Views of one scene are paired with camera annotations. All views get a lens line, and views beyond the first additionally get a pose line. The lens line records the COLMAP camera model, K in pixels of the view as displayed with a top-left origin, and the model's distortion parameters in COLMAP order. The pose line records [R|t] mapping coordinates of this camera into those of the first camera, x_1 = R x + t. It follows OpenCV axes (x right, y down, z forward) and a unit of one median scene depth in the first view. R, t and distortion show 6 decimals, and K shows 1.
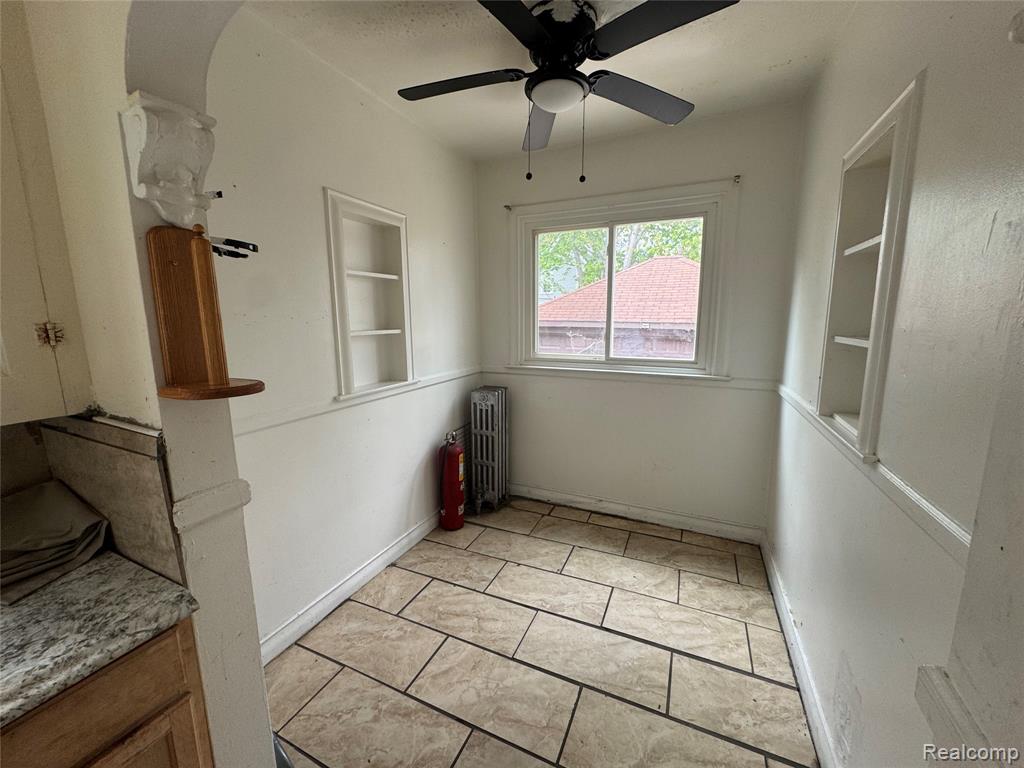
lens RADIAL K [[408.7, 0, 506.1], [0, 408.7, 381.0], [0, 0, 1]] dist [-0.004160, 0.000398]
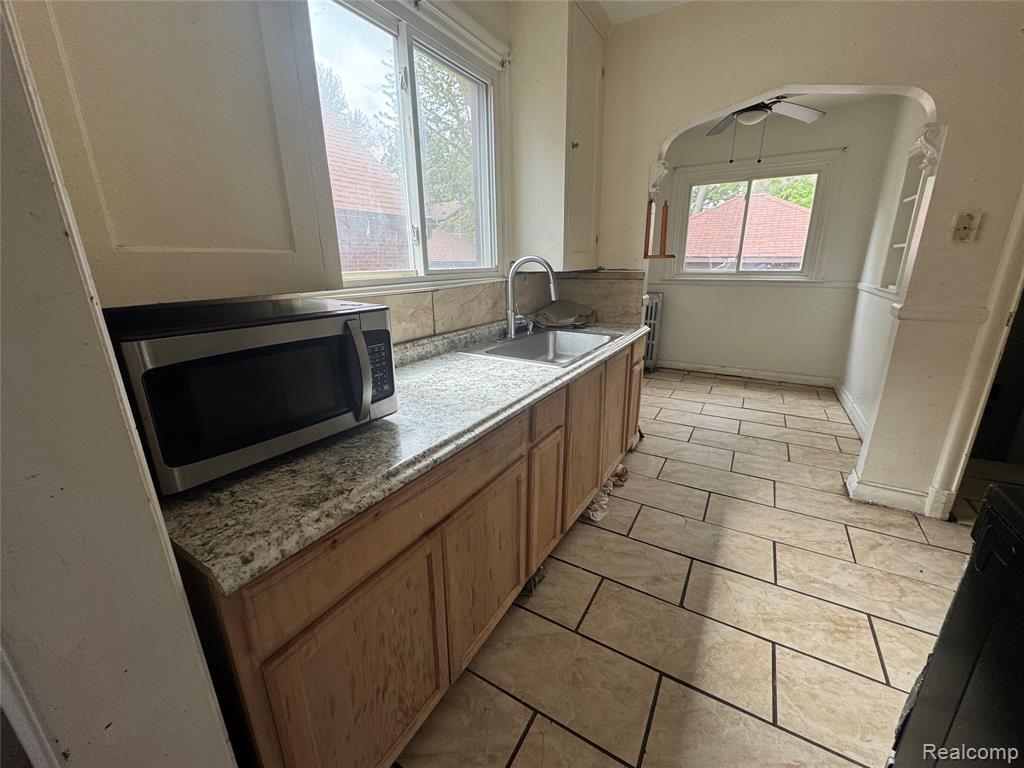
lens RADIAL K [[408.7, 0, 505.2], [0, 408.7, 381.1], [0, 0, 1]] dist [-0.004160, 0.000398]
pose [[0.993768, 0.023162, -0.109032, -0.523340], [-0.008809, 0.991433, 0.130316, 0.190536], [0.111117, -0.128544, 0.985459, -0.775412]]
